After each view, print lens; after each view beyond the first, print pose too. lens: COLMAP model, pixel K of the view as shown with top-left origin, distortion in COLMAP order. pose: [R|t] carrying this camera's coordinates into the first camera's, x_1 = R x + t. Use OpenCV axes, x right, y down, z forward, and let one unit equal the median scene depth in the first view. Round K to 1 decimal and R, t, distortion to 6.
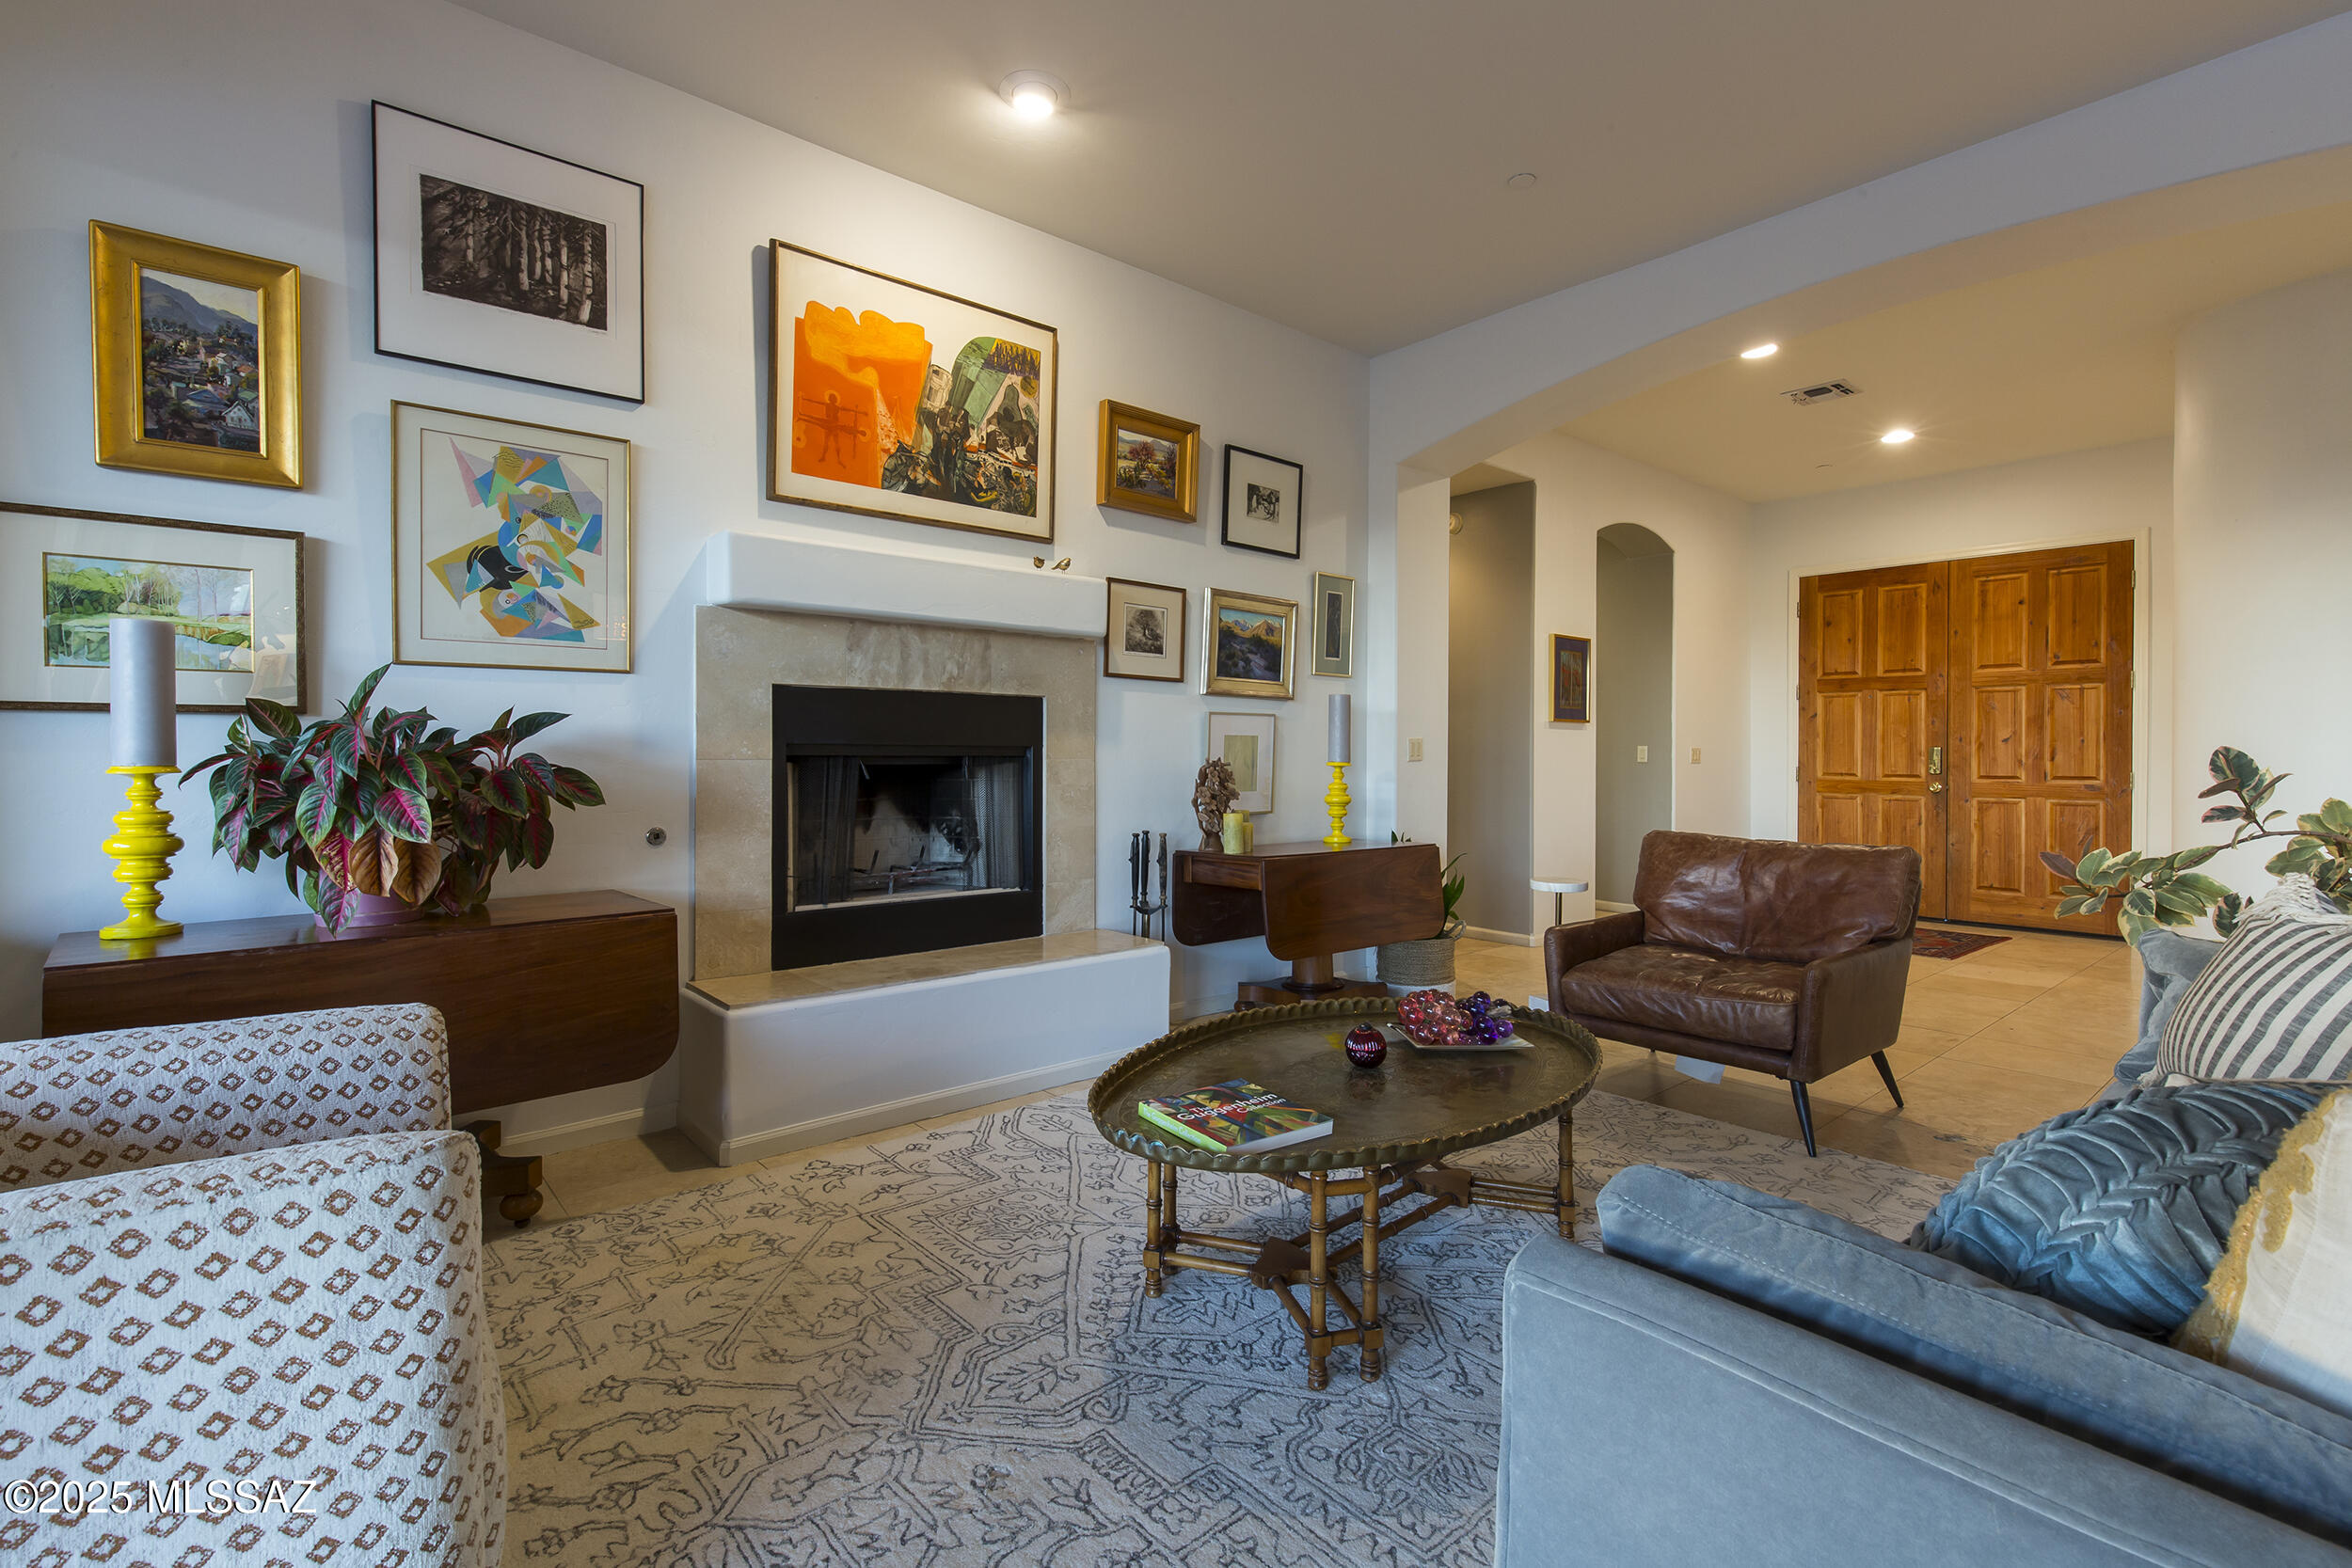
lens RADIAL K [[1071.1, 0, 1177.6], [0, 1071.1, 773.3], [0, 0, 1]] dist [0.003492, 0.000954]
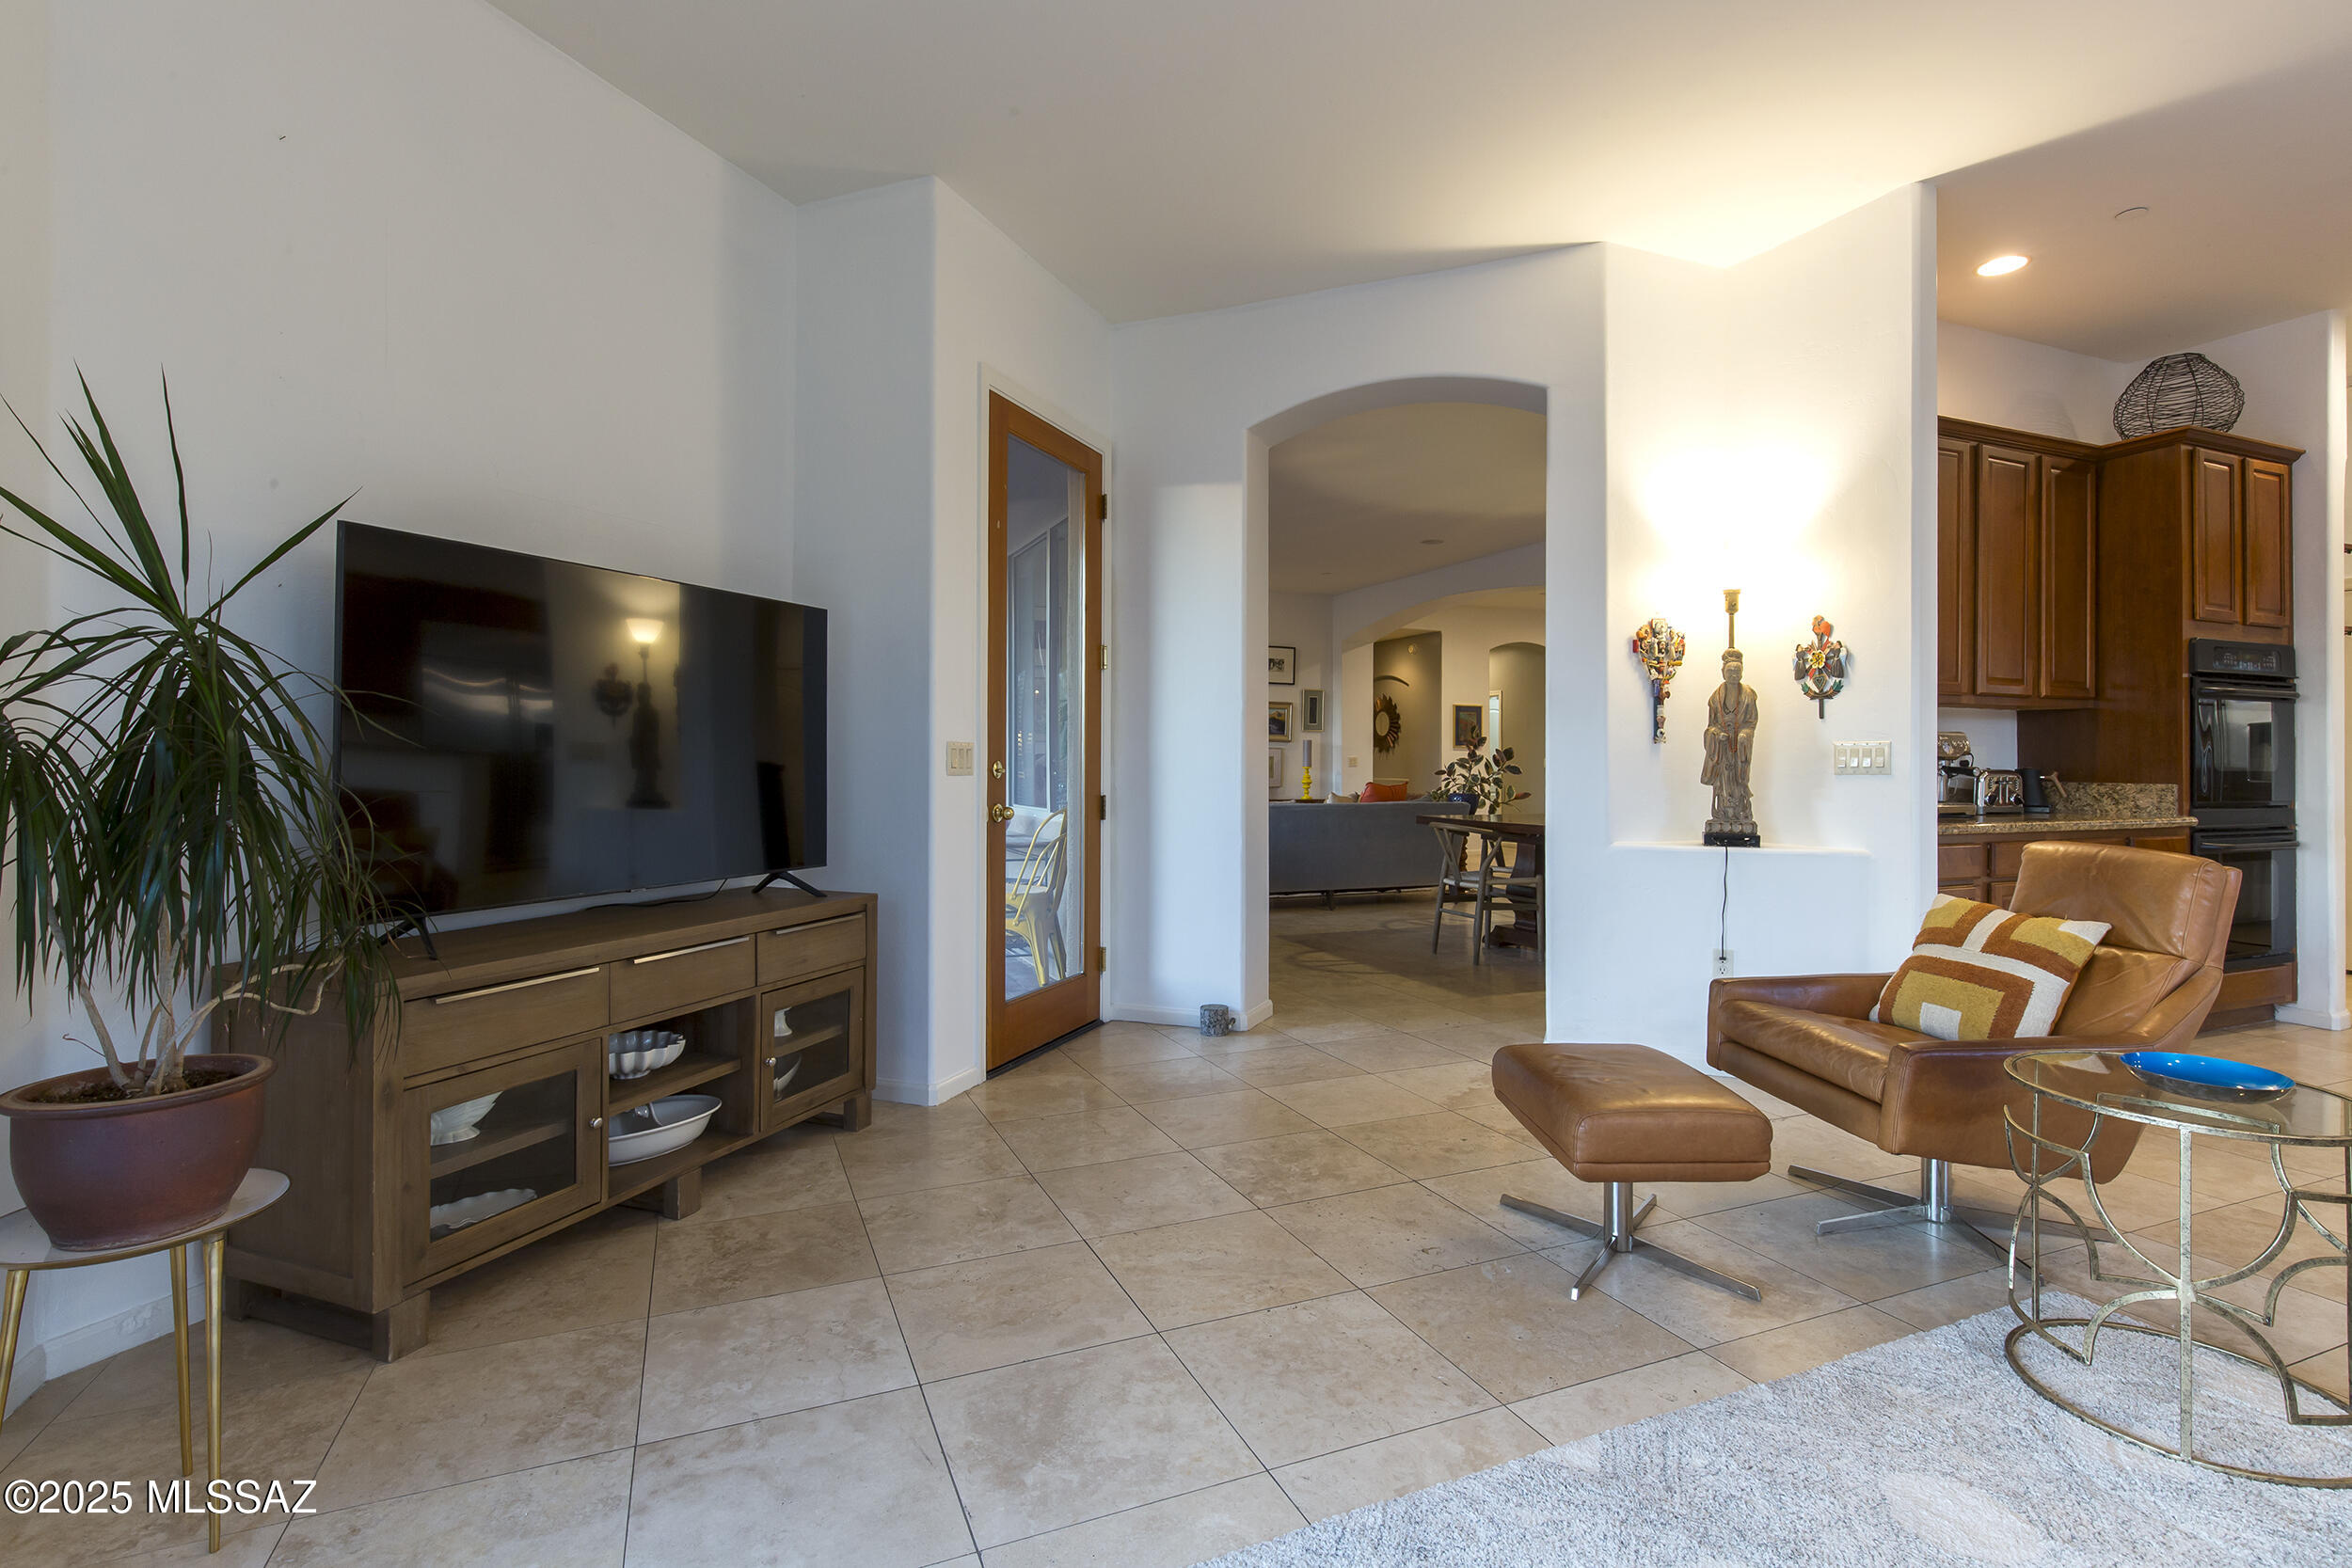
lens RADIAL K [[1132.4, 0, 1174.0], [0, 1132.4, 766.8], [0, 0, 1]] dist [0.000934, 0.000011]
pose [[0.954127, -0.001304, -0.299399, 0.827834], [-0.002613, 0.999916, -0.012681, 0.030516], [0.299391, 0.012882, 0.954044, -2.074918]]
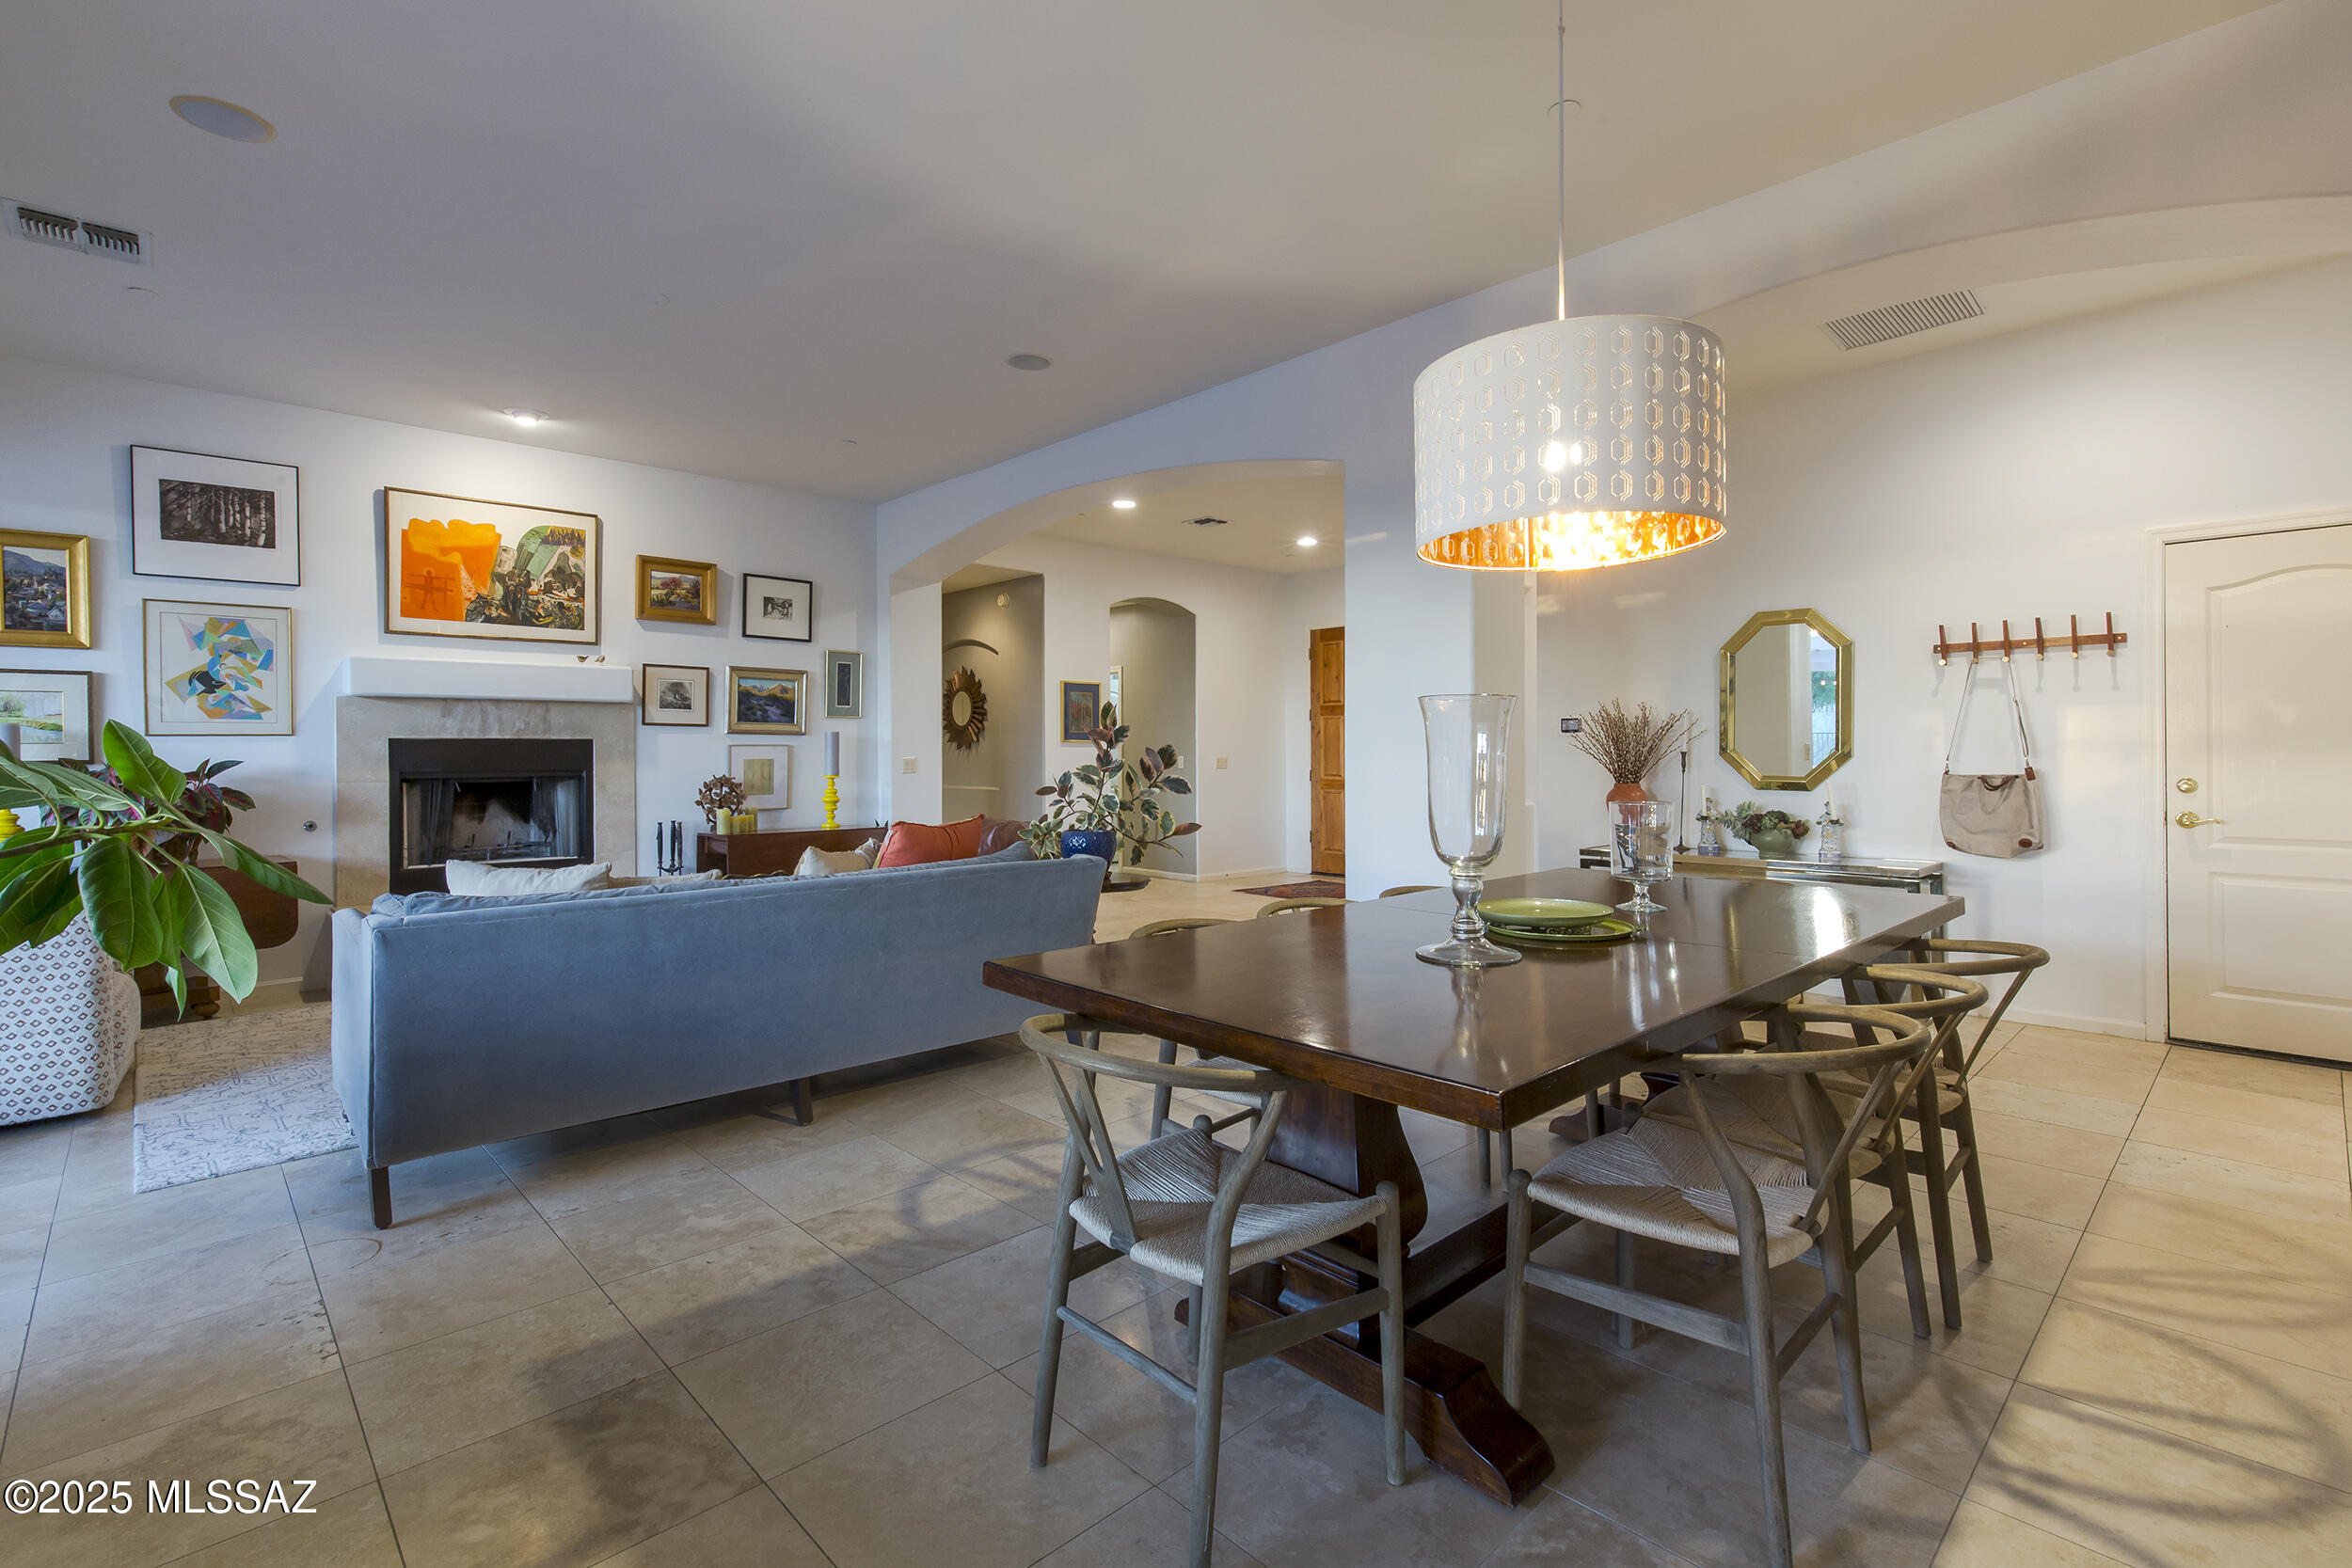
lens RADIAL K [[1071.1, 0, 1177.3], [0, 1071.1, 764.1], [0, 0, 1]] dist [0.003492, 0.000954]
pose [[0.998577, -0.010279, 0.052321, 0.726221], [0.010599, 0.999927, -0.005848, -0.015322], [-0.052257, 0.006394, 0.998613, -0.728338]]
